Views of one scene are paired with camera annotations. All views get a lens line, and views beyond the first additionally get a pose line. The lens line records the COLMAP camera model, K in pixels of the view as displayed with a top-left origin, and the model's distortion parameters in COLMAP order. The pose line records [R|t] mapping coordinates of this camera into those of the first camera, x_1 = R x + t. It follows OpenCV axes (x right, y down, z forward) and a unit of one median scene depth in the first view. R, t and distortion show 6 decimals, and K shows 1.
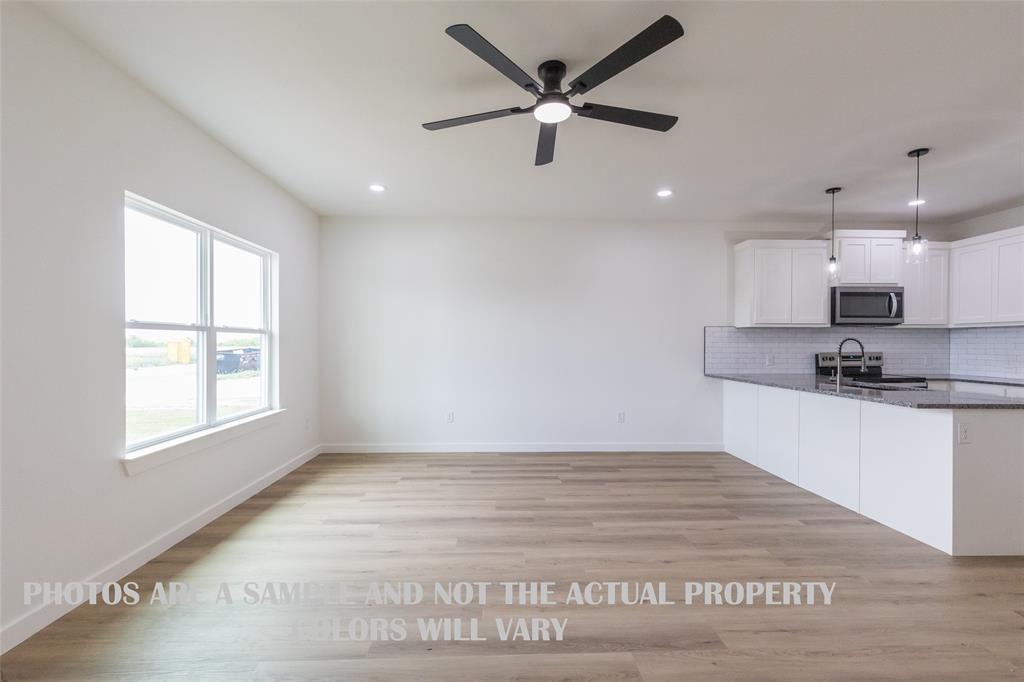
lens RADIAL K [[466.9, 0, 486.0], [0, 466.9, 338.2], [0, 0, 1]] dist [0.000116, -0.000045]
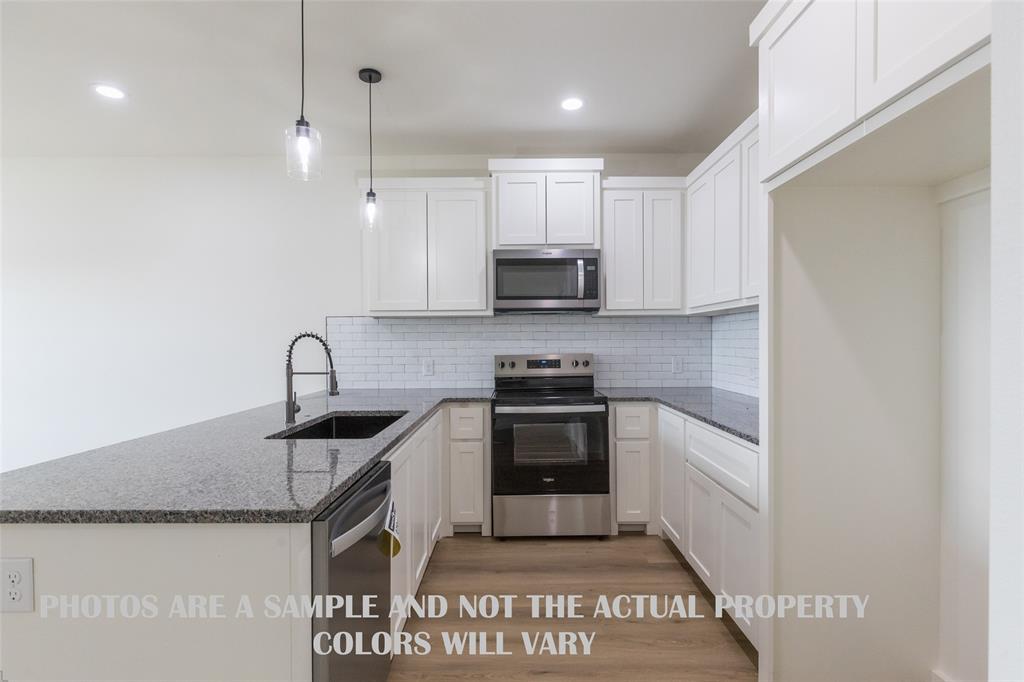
lens RADIAL K [[495.3, 0, 512.0], [0, 495.3, 341.0], [0, 0, 1]] dist [-0.006088, -0.000414]
pose [[0.999904, -0.009511, -0.010043, 0.770391], [0.009624, 0.999890, 0.011267, 0.003782], [0.009935, -0.011362, 0.999886, 0.330105]]
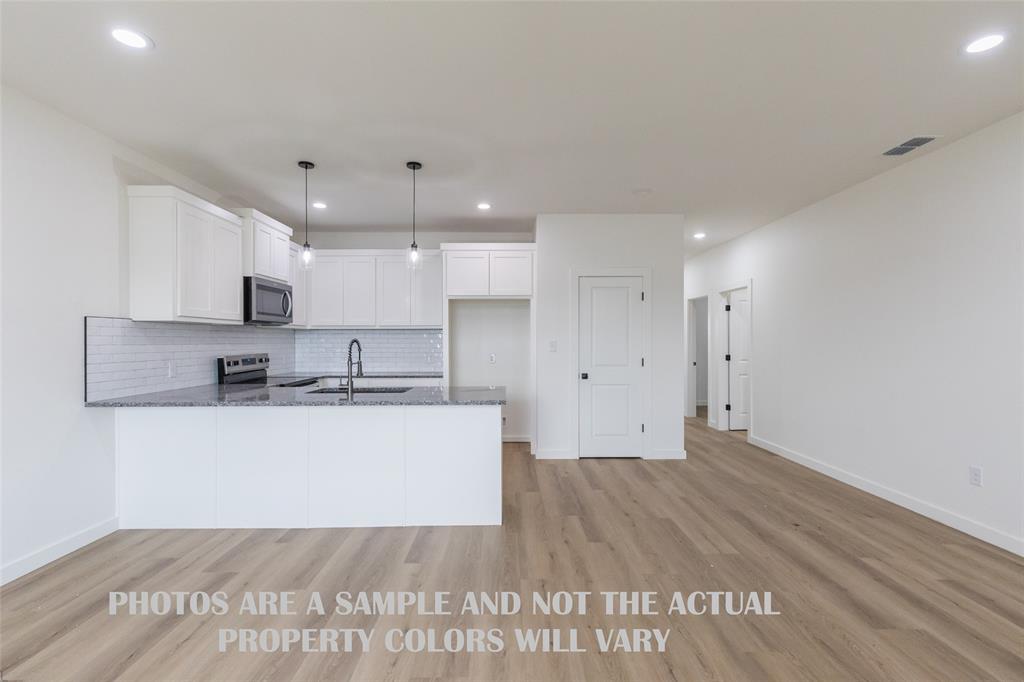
lens RADIAL K [[466.4, 0, 527.9], [0, 466.4, 341.6], [0, 0, 1]] dist [0.001109, -0.000179]
pose [[-0.026758, -0.003449, 0.999636, -0.098049], [-0.009529, 0.999949, 0.003195, -0.001895], [-0.999597, -0.009440, -0.026790, 0.521657]]
